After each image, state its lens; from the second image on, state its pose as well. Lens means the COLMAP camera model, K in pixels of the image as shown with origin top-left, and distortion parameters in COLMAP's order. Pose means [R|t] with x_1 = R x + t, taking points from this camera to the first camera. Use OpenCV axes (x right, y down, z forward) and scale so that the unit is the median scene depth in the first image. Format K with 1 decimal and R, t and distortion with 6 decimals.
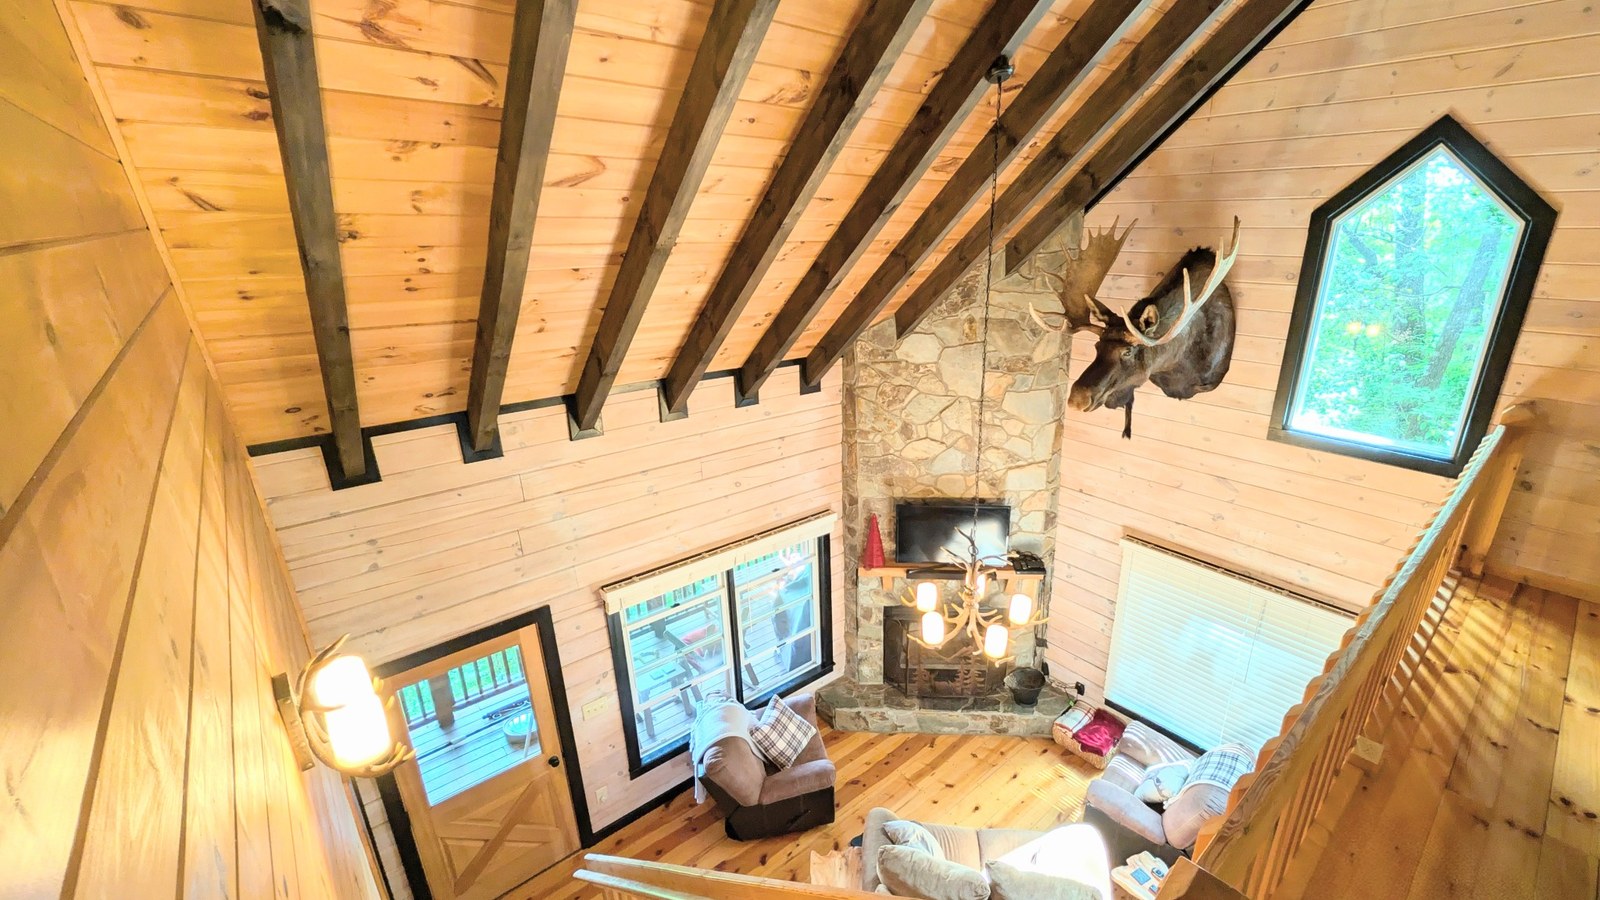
lens RADIAL K [[664.7, 0, 884.5], [0, 664.7, 453.9], [0, 0, 1]] dist [-0.000073, 0.000016]
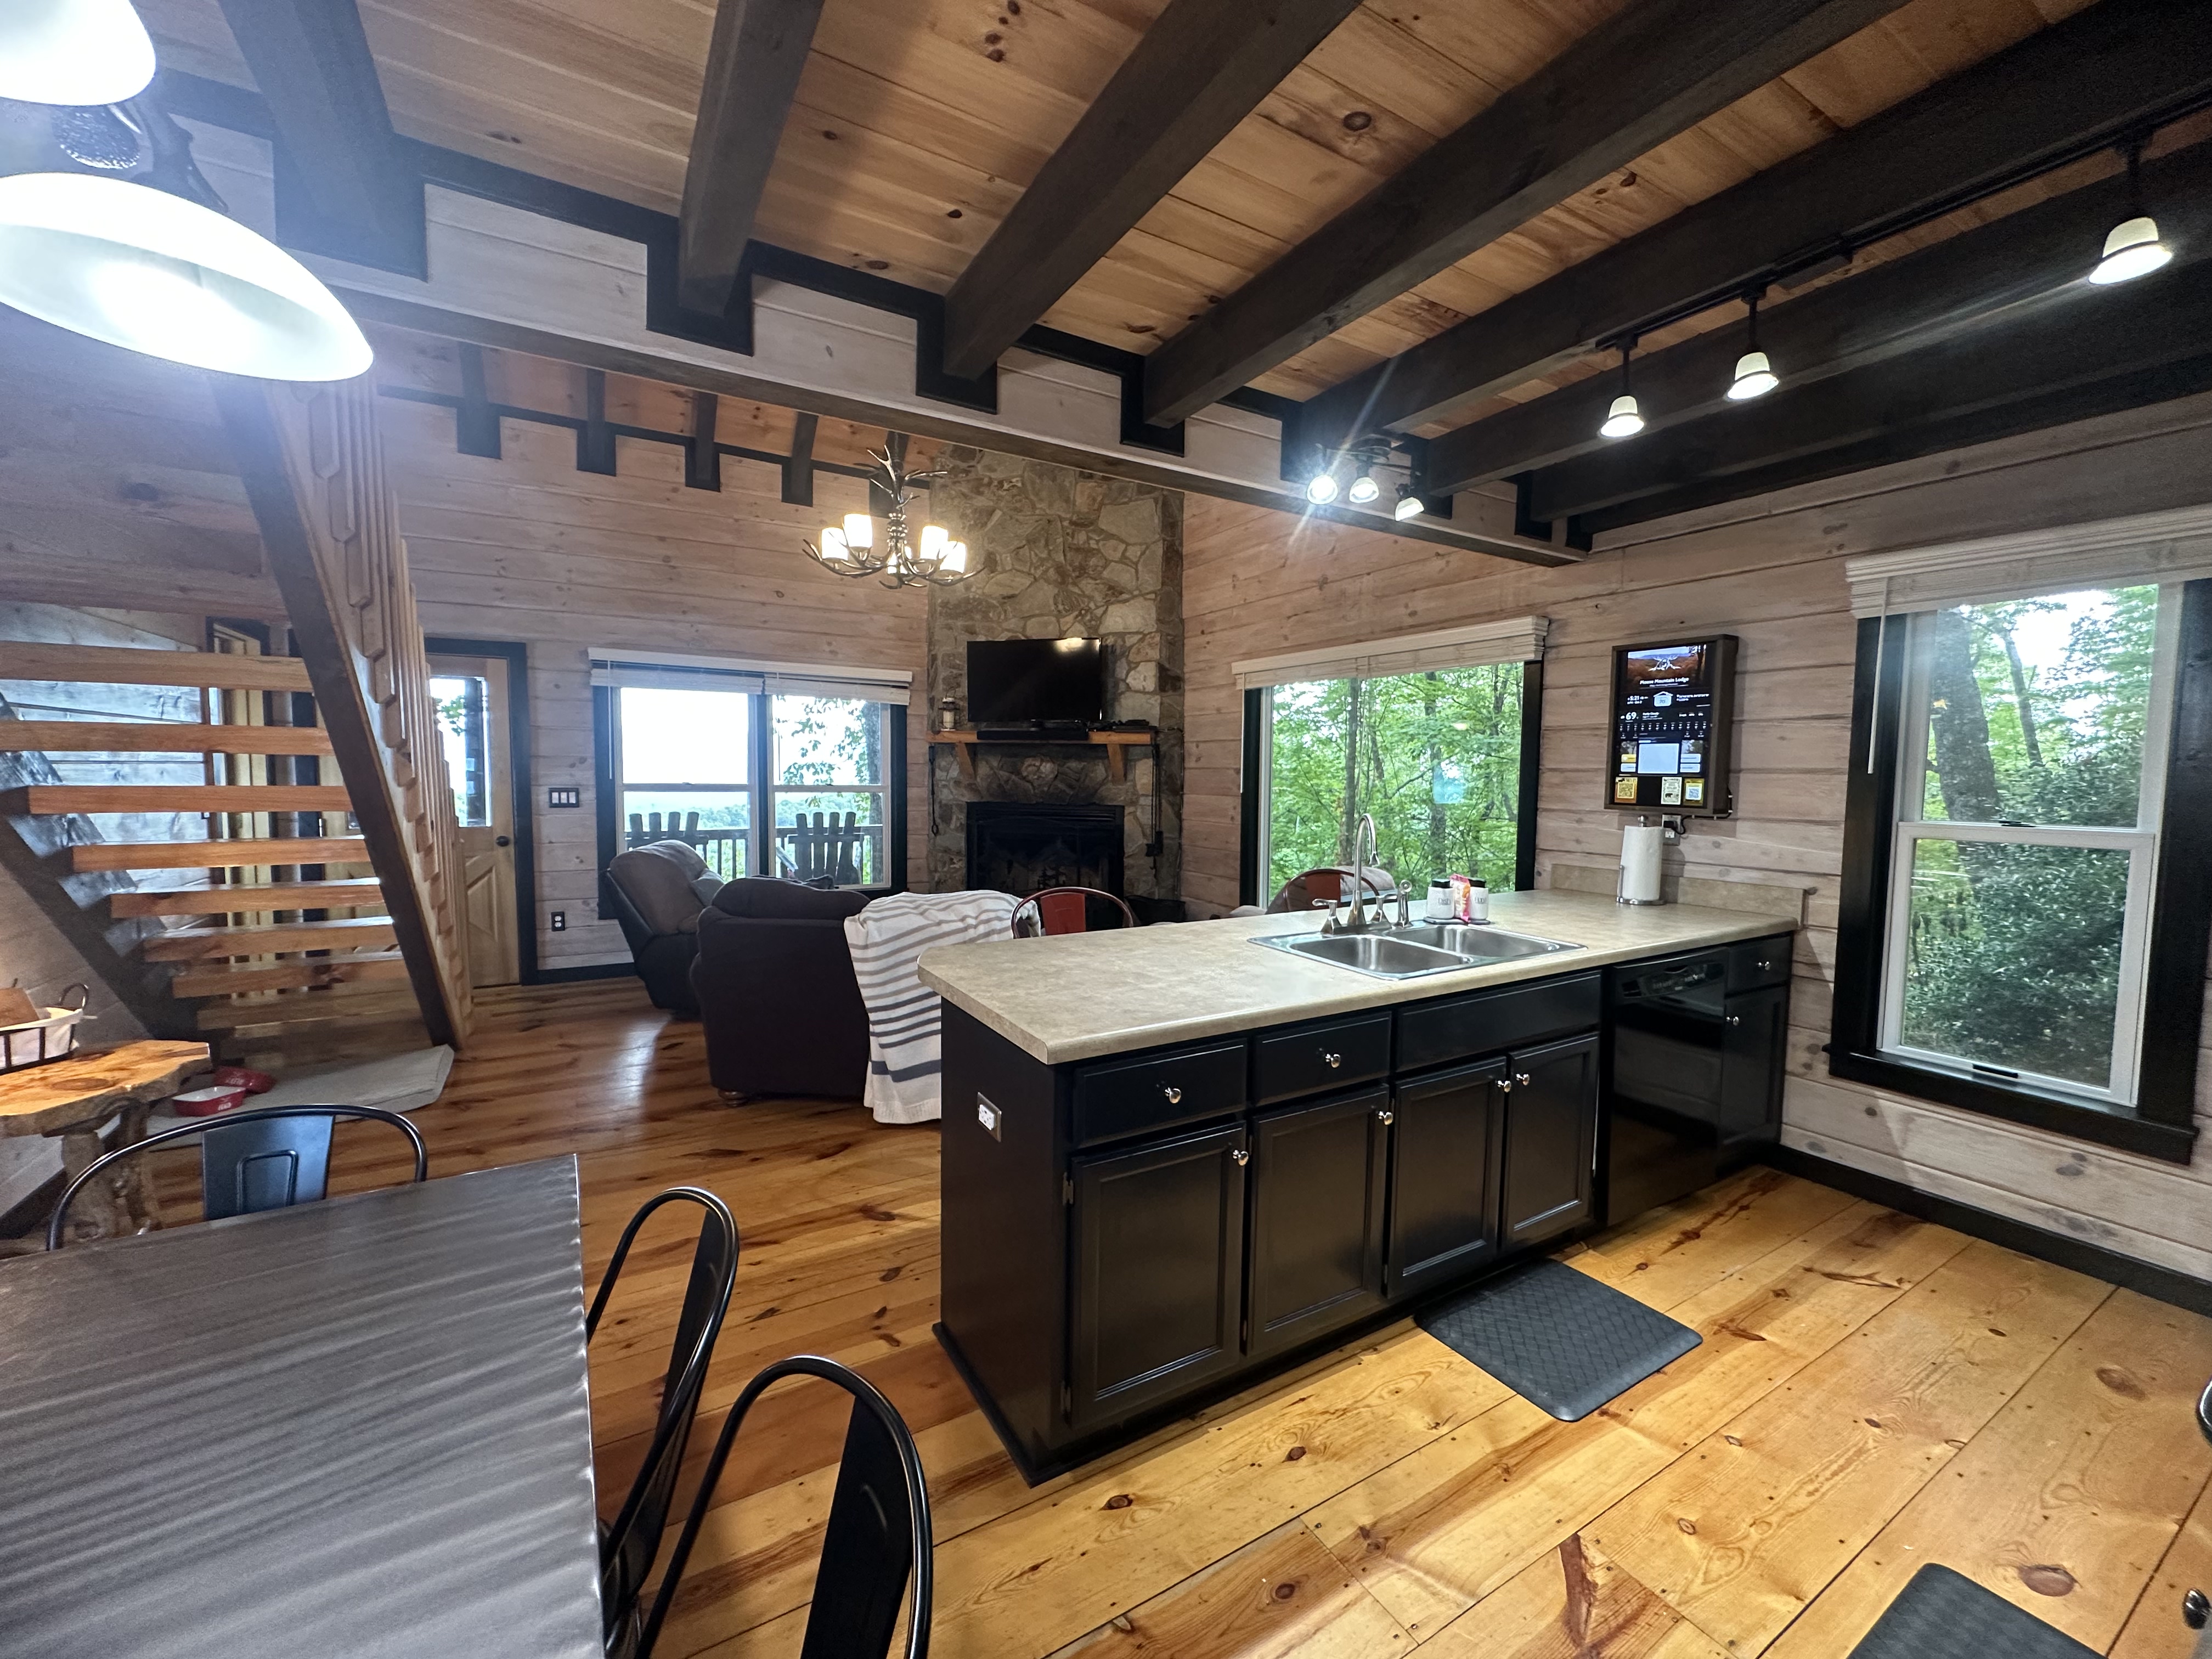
lens RADIAL K [[881.1, 0, 1103.7], [0, 881.1, 833.6], [0, 0, 1]] dist [-0.002264, 0.000424]
pose [[0.975307, 0.021184, -0.219837, 0.430857], [-0.078073, 0.964190, -0.253461, 0.574036], [0.206595, 0.264366, 0.942035, 0.071626]]
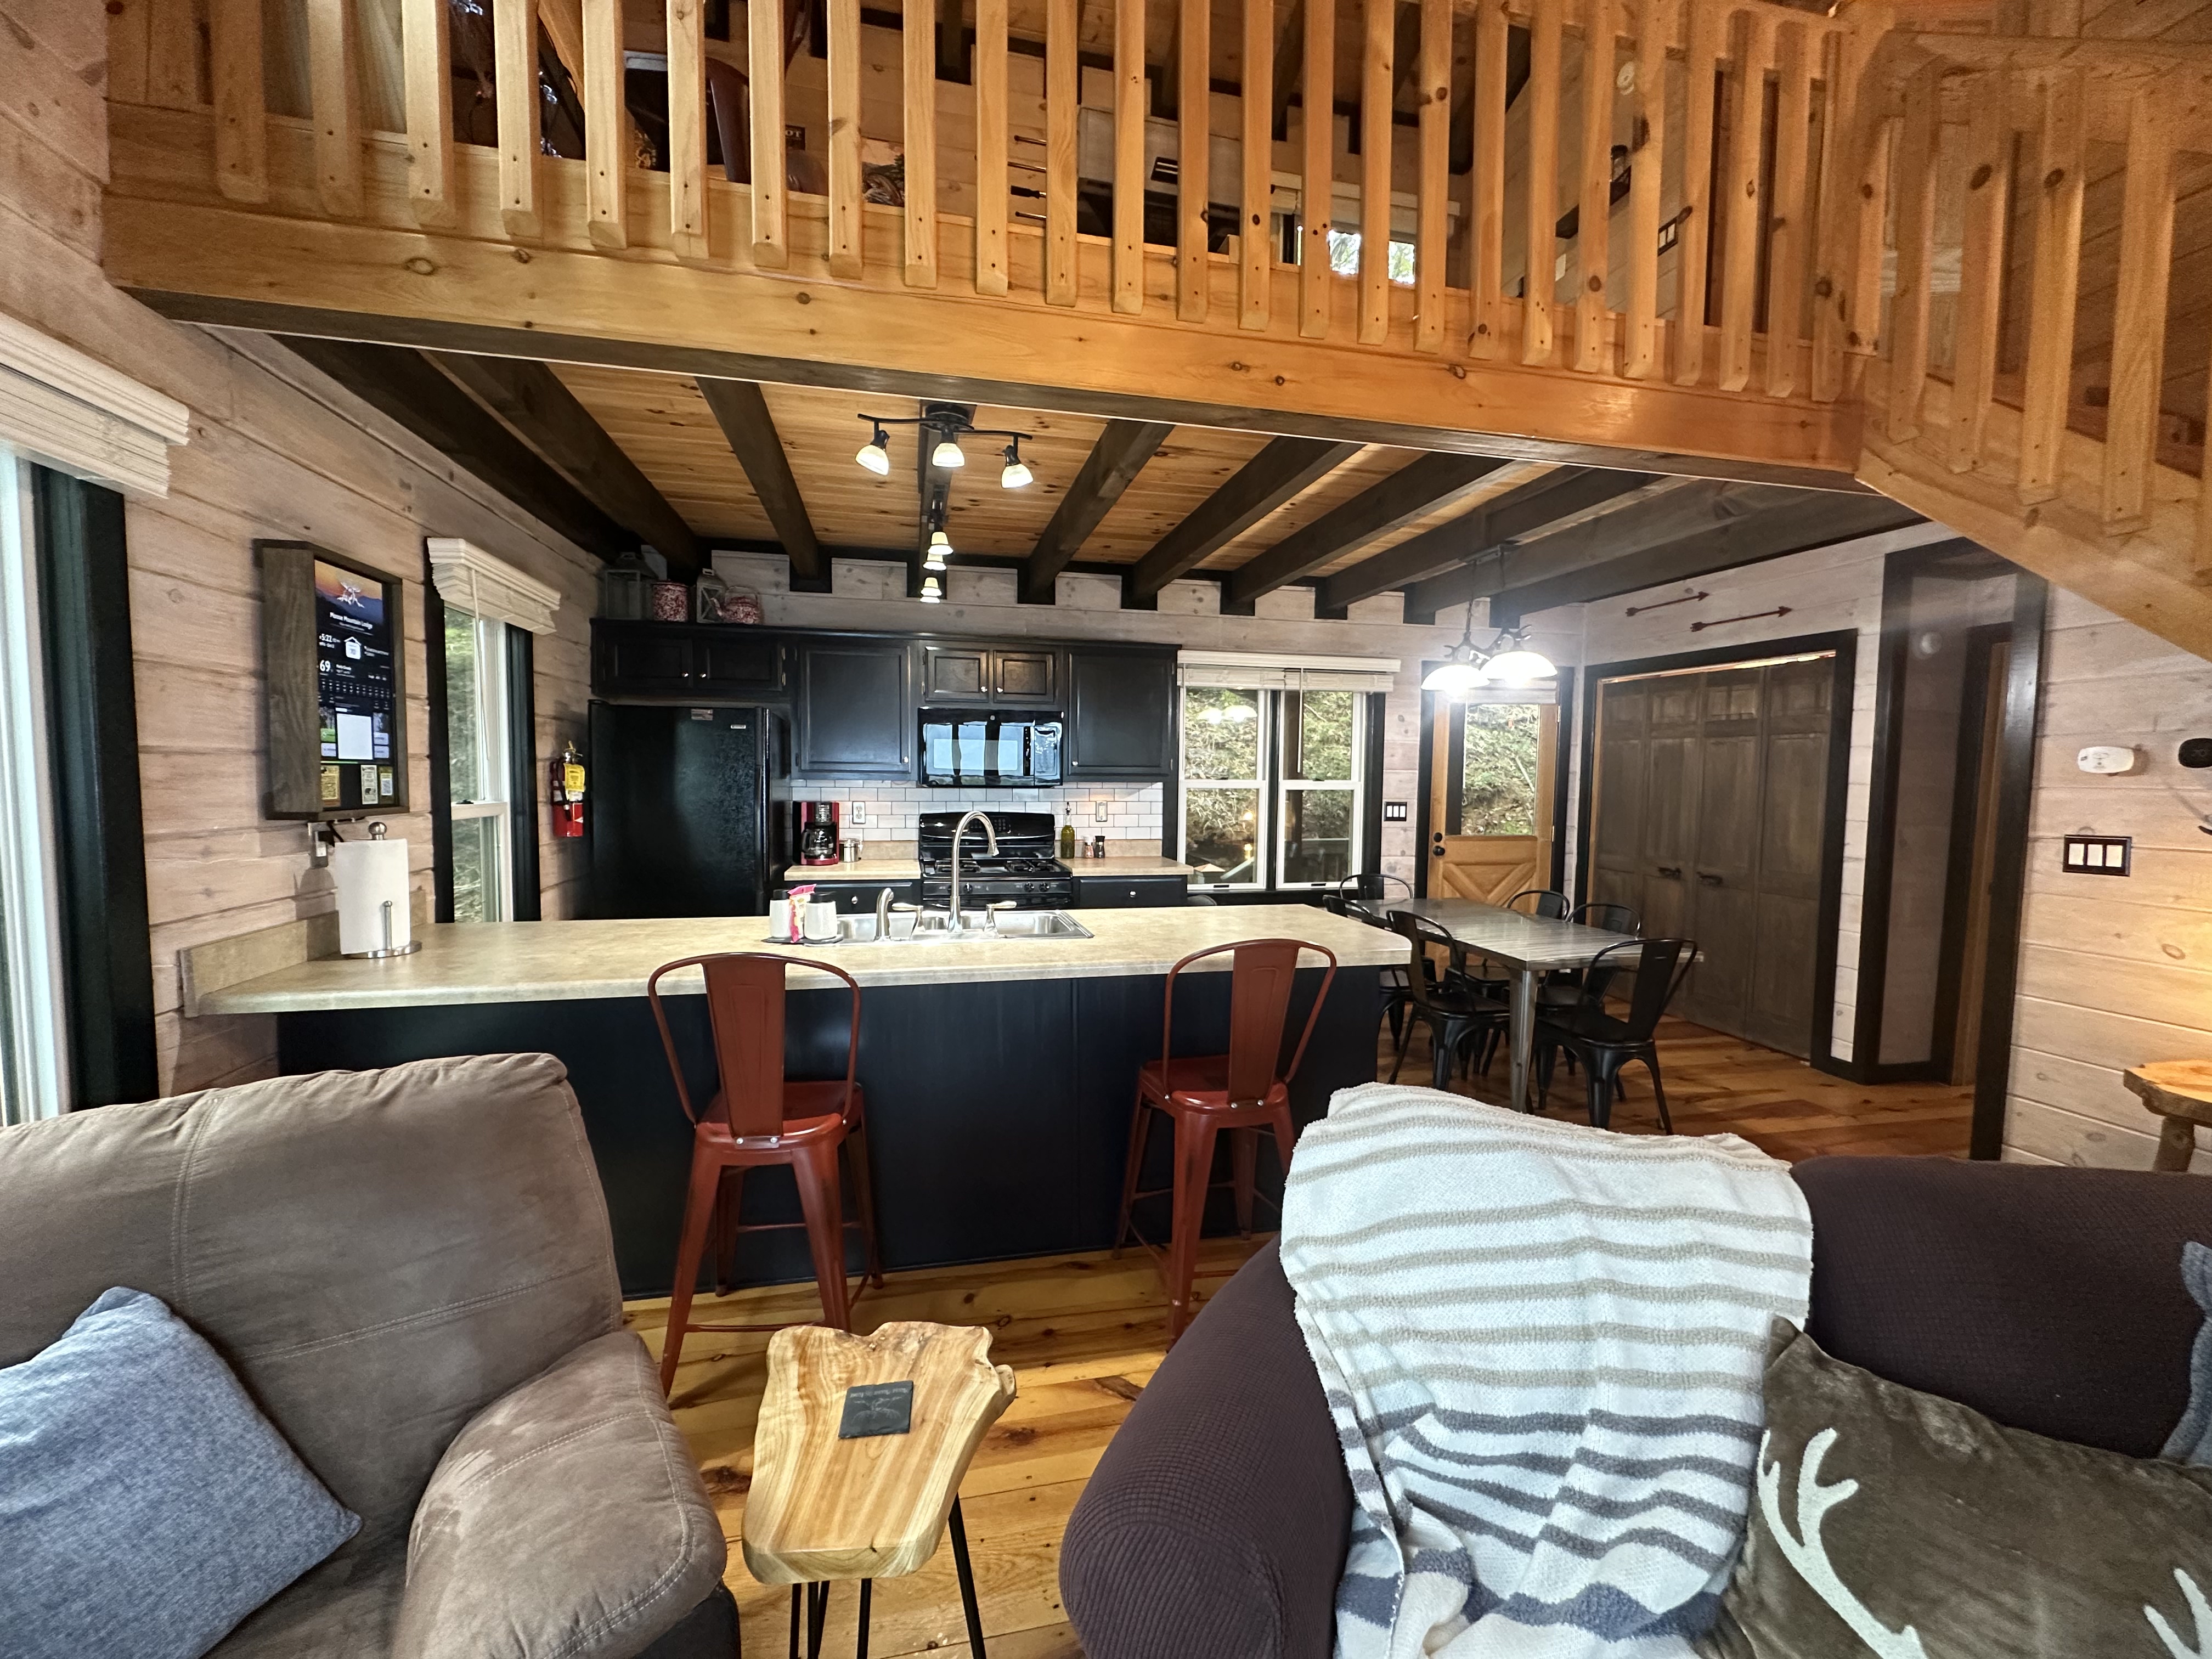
lens RADIAL K [[881.1, 0, 1104.3], [0, 881.1, 825.9], [0, 0, 1]] dist [-0.002264, 0.000424]
pose [[-0.860562, -0.054847, 0.506384, -0.095634], [0.144578, 0.926990, 0.346103, 0.006127], [-0.488395, 0.371055, -0.789803, 1.667871]]
